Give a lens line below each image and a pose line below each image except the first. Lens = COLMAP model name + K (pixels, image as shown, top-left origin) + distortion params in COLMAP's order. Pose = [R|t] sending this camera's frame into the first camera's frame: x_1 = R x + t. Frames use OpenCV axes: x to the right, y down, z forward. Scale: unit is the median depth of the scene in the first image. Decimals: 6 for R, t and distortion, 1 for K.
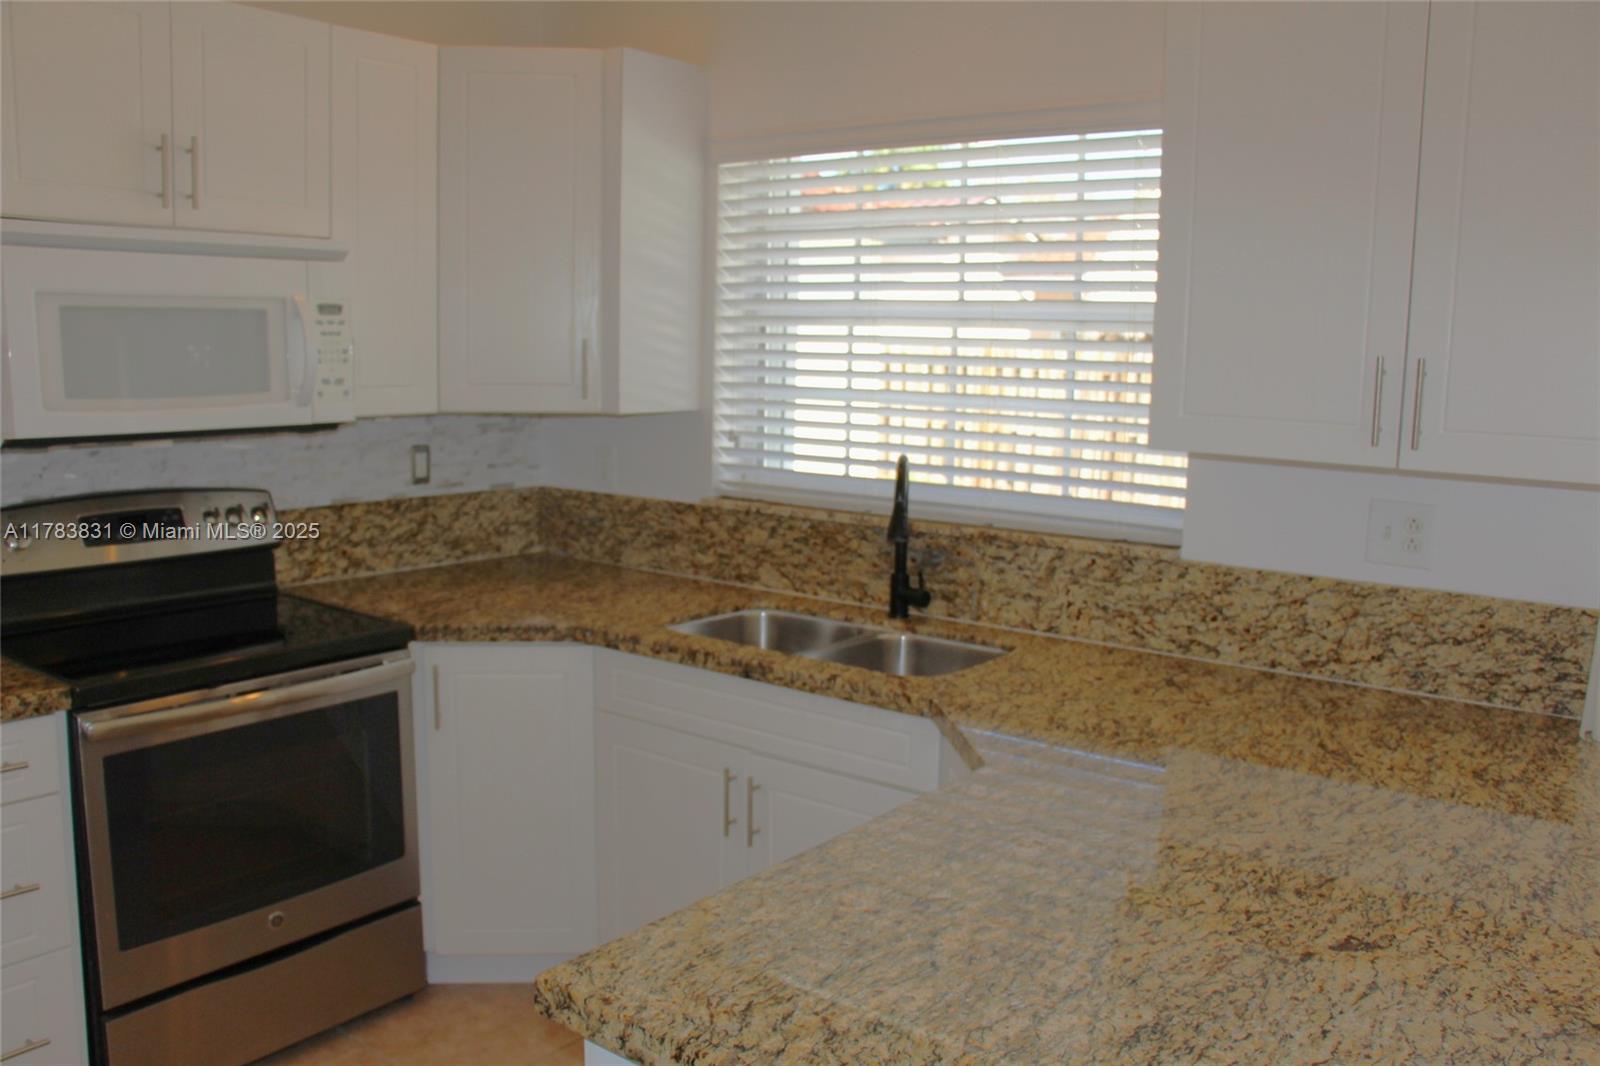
lens RADIAL K [[1309.4, 0, 796.3], [0, 1309.4, 538.5], [0, 0, 1]] dist [-0.193372, 0.161052]
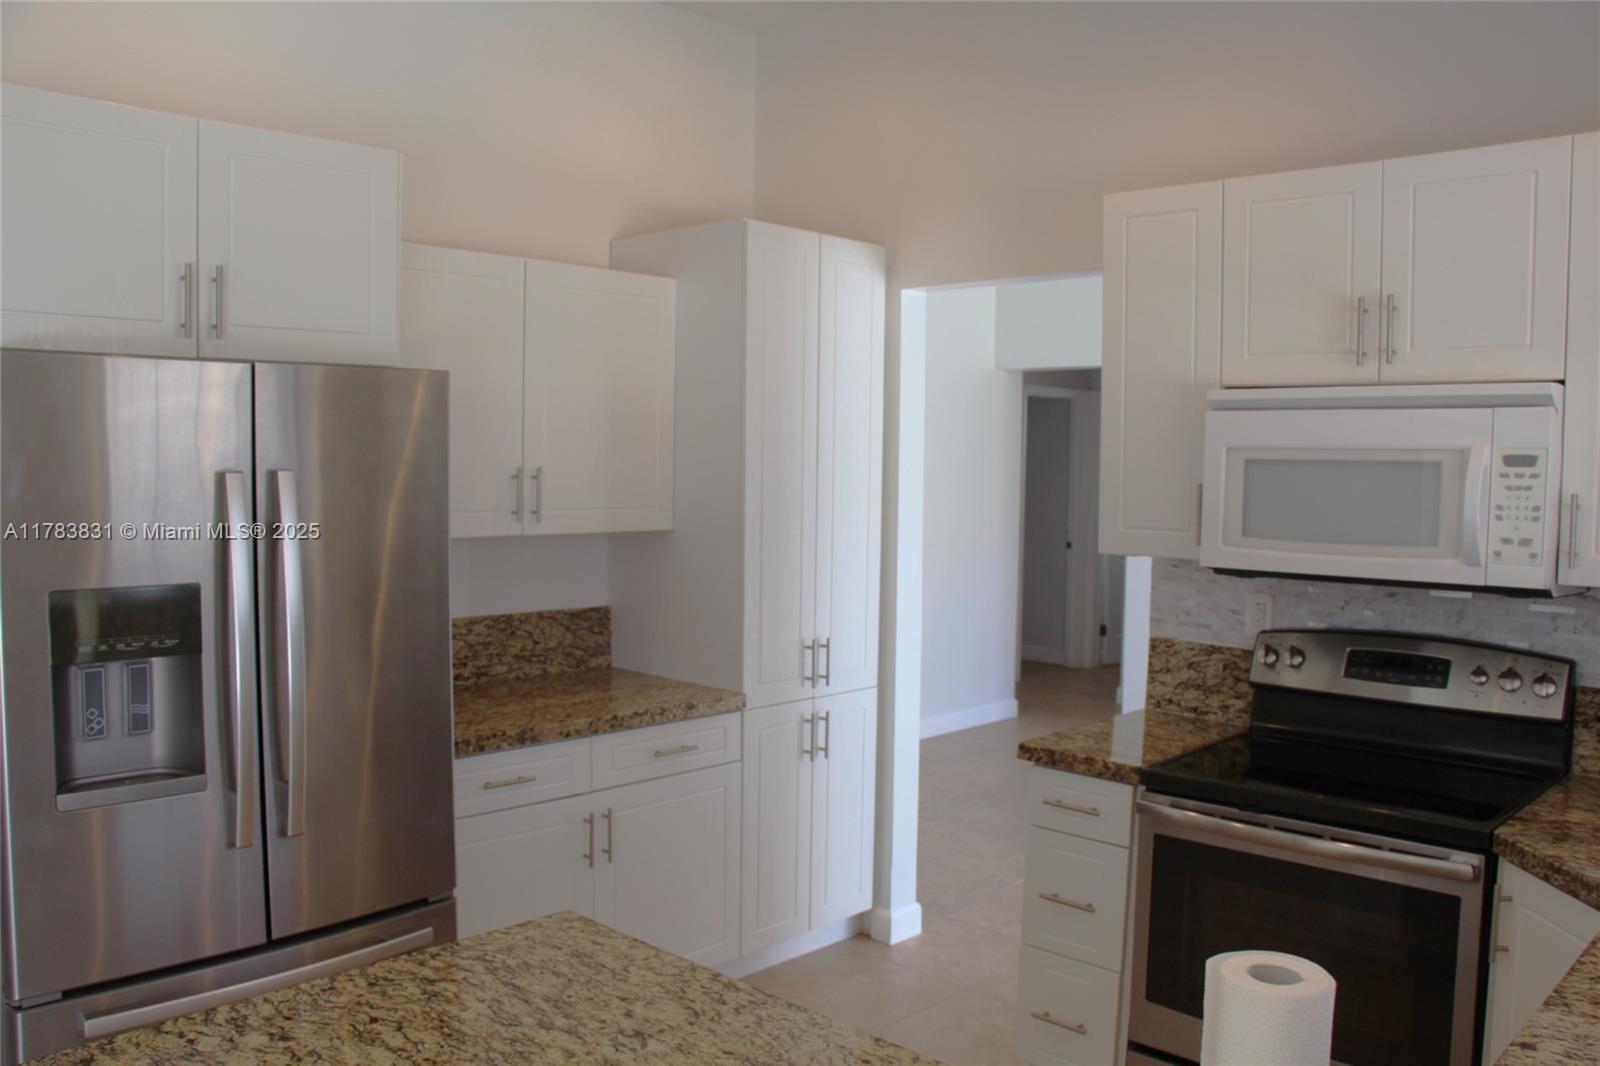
lens RADIAL K [[1309.4, 0, 796.3], [0, 1309.4, 538.5], [0, 0, 1]] dist [-0.193372, 0.161052]
pose [[-0.101460, 0.040975, -0.993995, 0.585799], [-0.160114, 0.985453, 0.056967, -0.100589], [0.981870, 0.164932, -0.093423, 0.626941]]
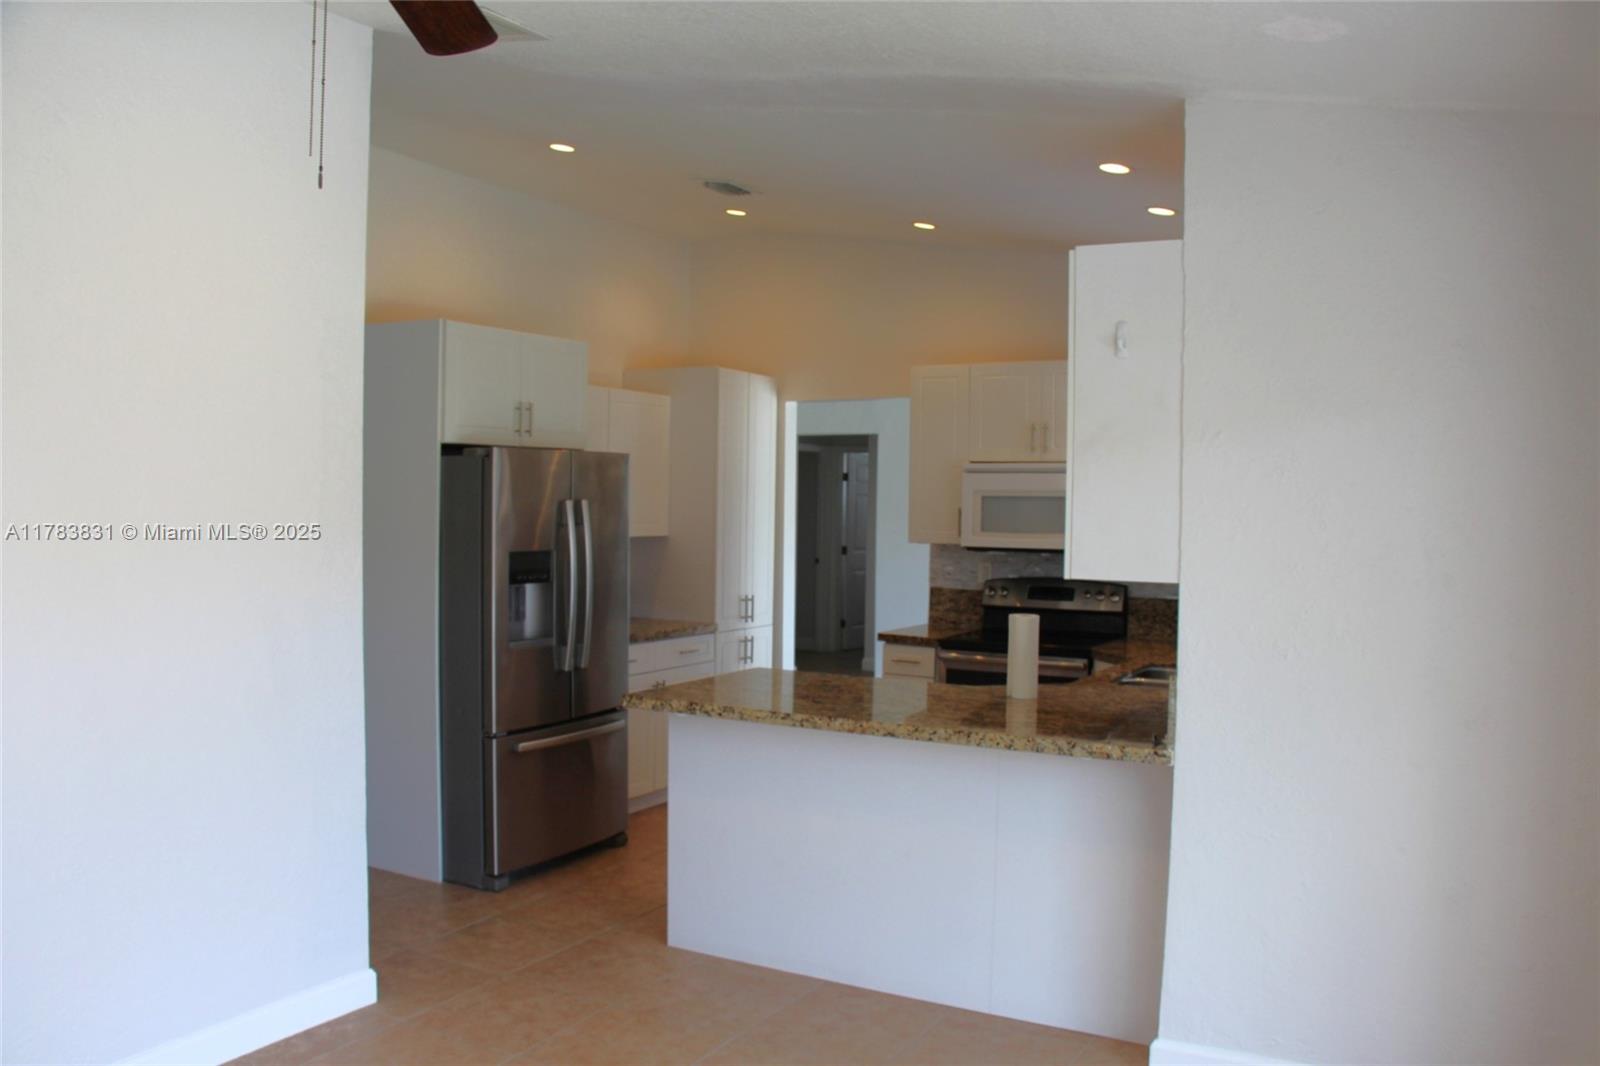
lens RADIAL K [[1309.4, 0, 796.3], [0, 1309.4, 538.5], [0, 0, 1]] dist [-0.193372, 0.161052]
pose [[0.147027, 0.011593, -0.989065, 1.765857], [-0.155776, 0.987725, -0.011579, -0.009645], [0.976789, 0.155775, 0.147028, 0.222042]]
